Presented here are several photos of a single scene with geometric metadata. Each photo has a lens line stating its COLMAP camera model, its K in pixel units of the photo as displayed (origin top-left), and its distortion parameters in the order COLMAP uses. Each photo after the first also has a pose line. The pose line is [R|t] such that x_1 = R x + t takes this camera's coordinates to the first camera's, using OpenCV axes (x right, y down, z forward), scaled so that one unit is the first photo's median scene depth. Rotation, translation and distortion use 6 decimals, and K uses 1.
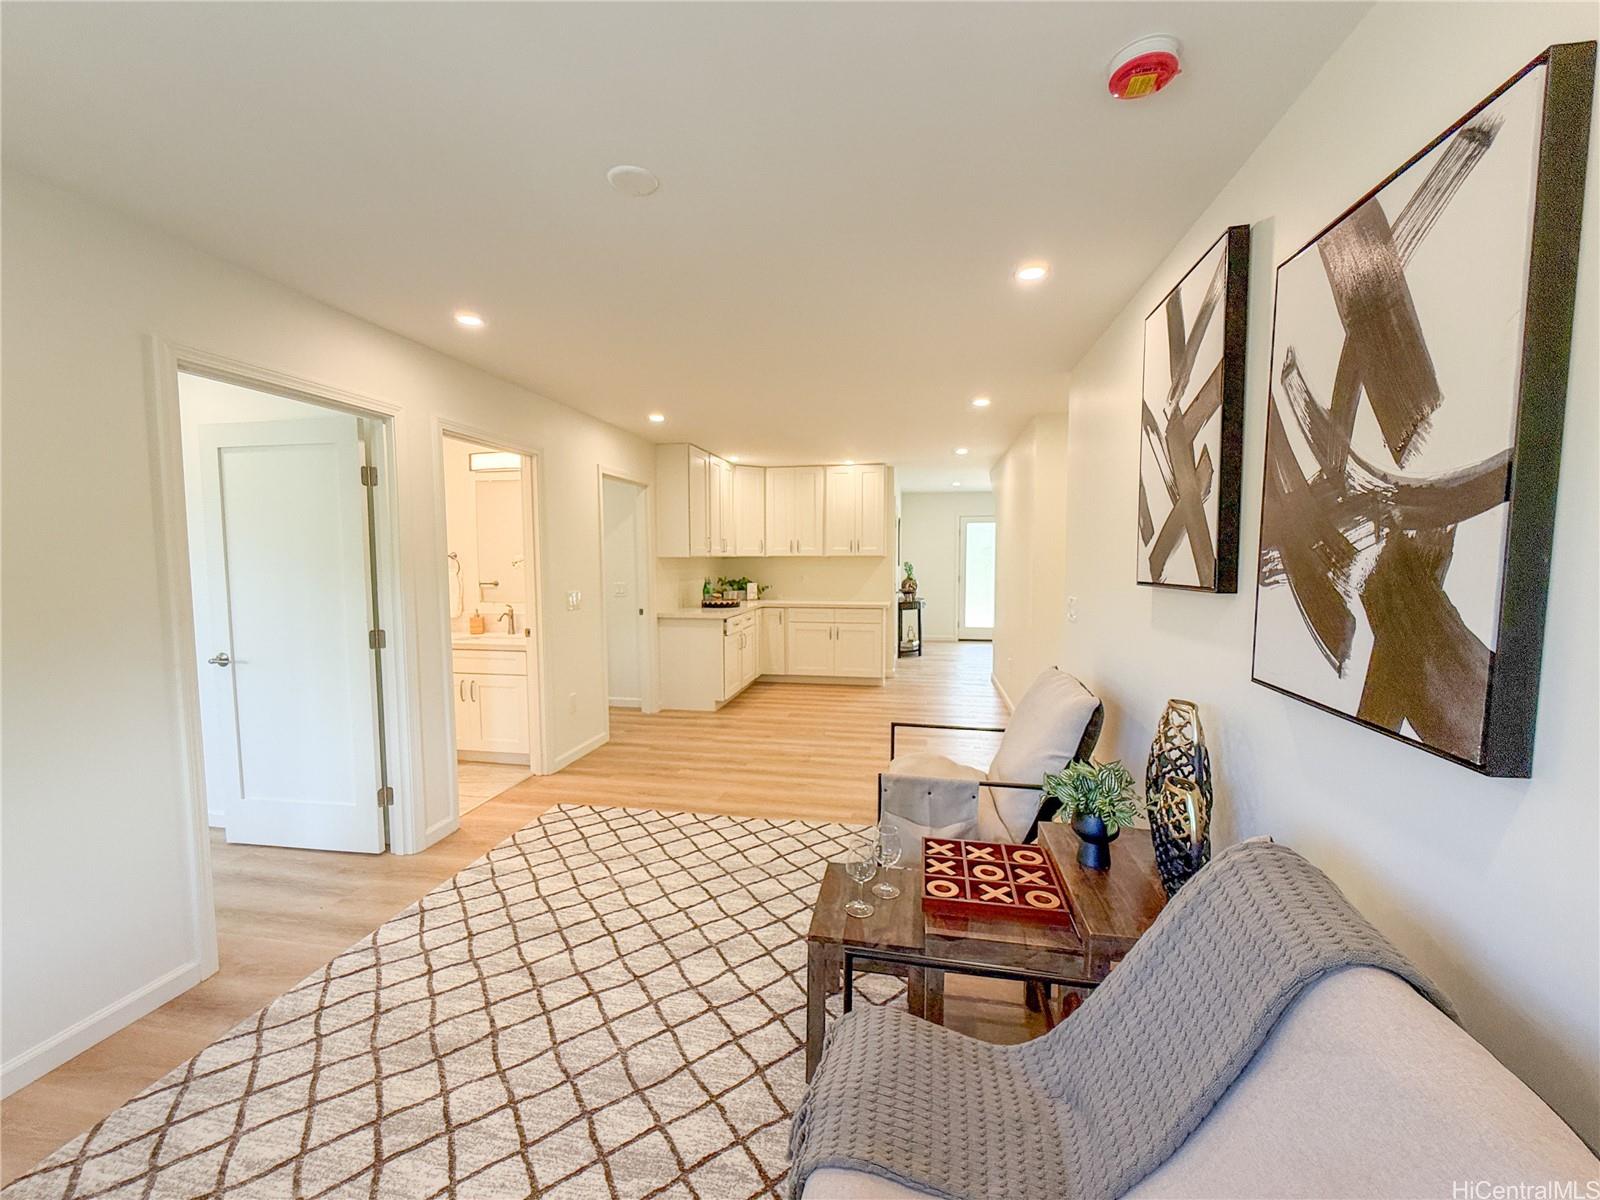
lens RADIAL K [[640.4, 0, 796.5], [0, 640.4, 601.8], [0, 0, 1]] dist [-0.000403, 0.000241]
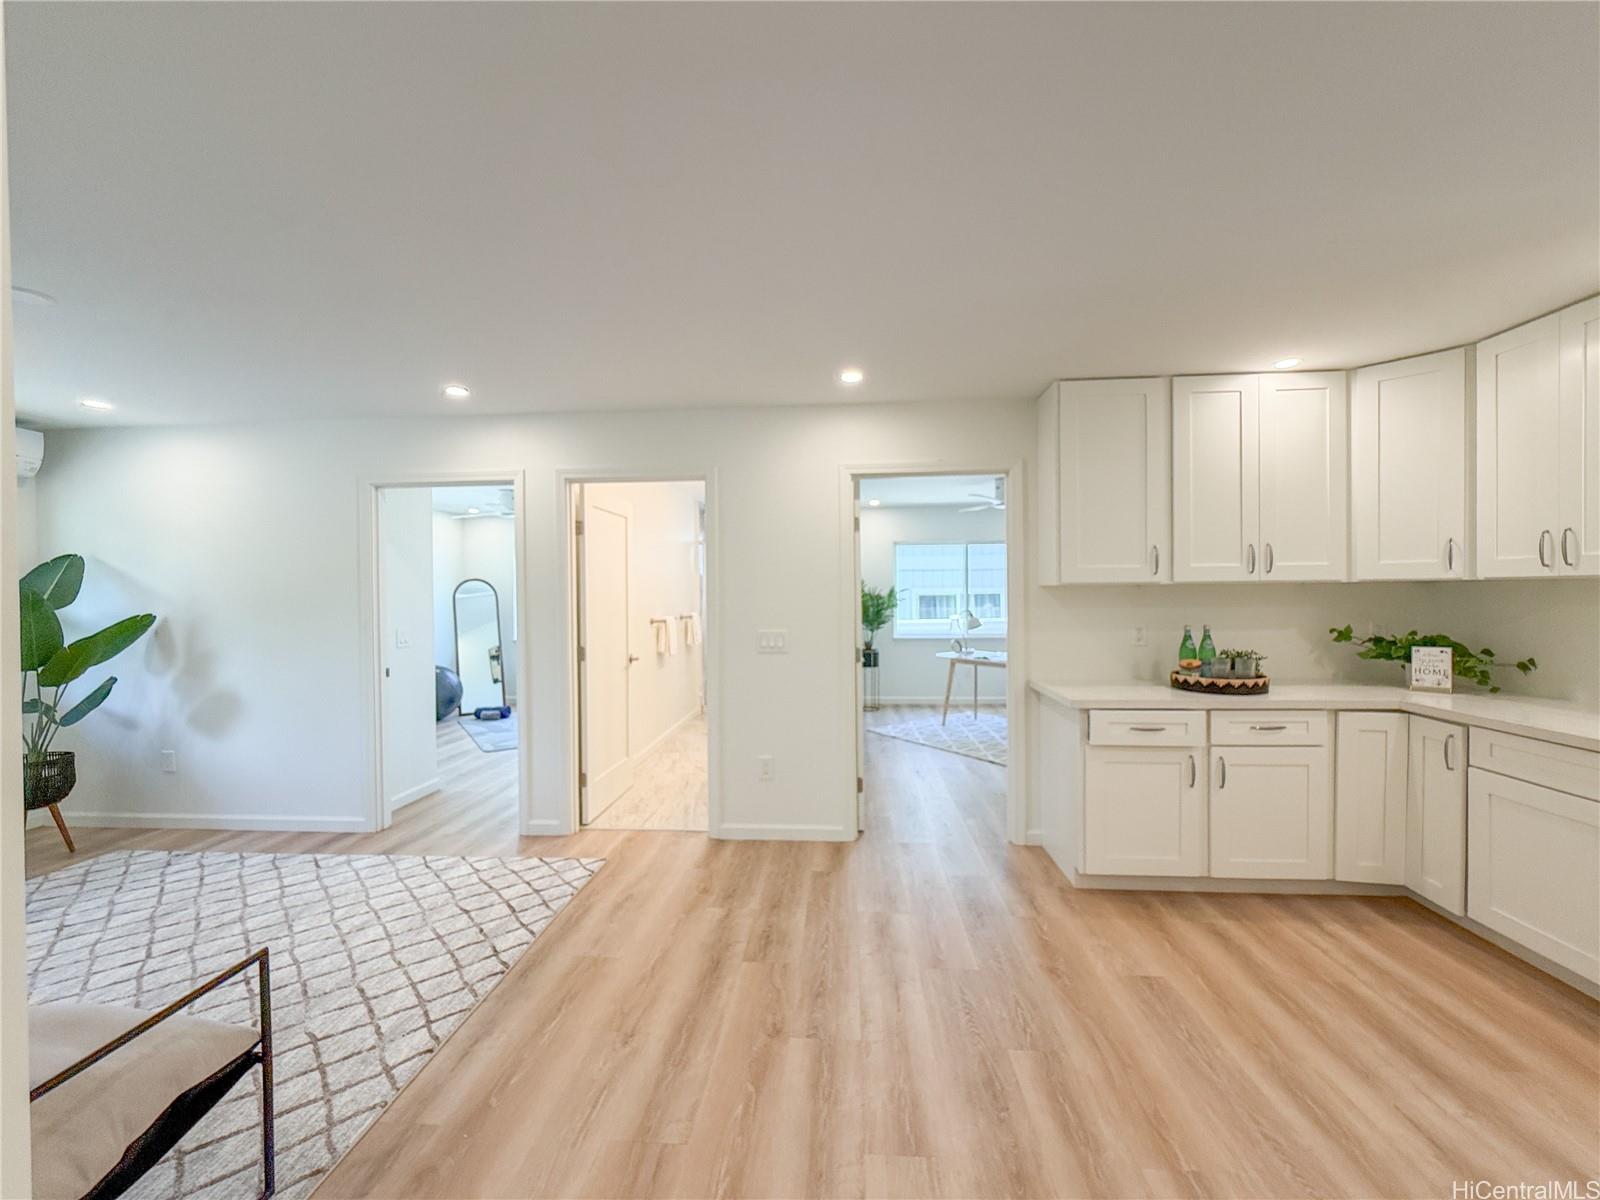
lens RADIAL K [[640.4, 0, 796.5], [0, 640.4, 601.8], [0, 0, 1]] dist [-0.000403, 0.000241]
pose [[0.115466, 0.011946, -0.993240, 0.479073], [-0.061367, 0.998103, 0.004870, -0.061547], [0.991414, 0.060390, 0.115980, 0.975302]]
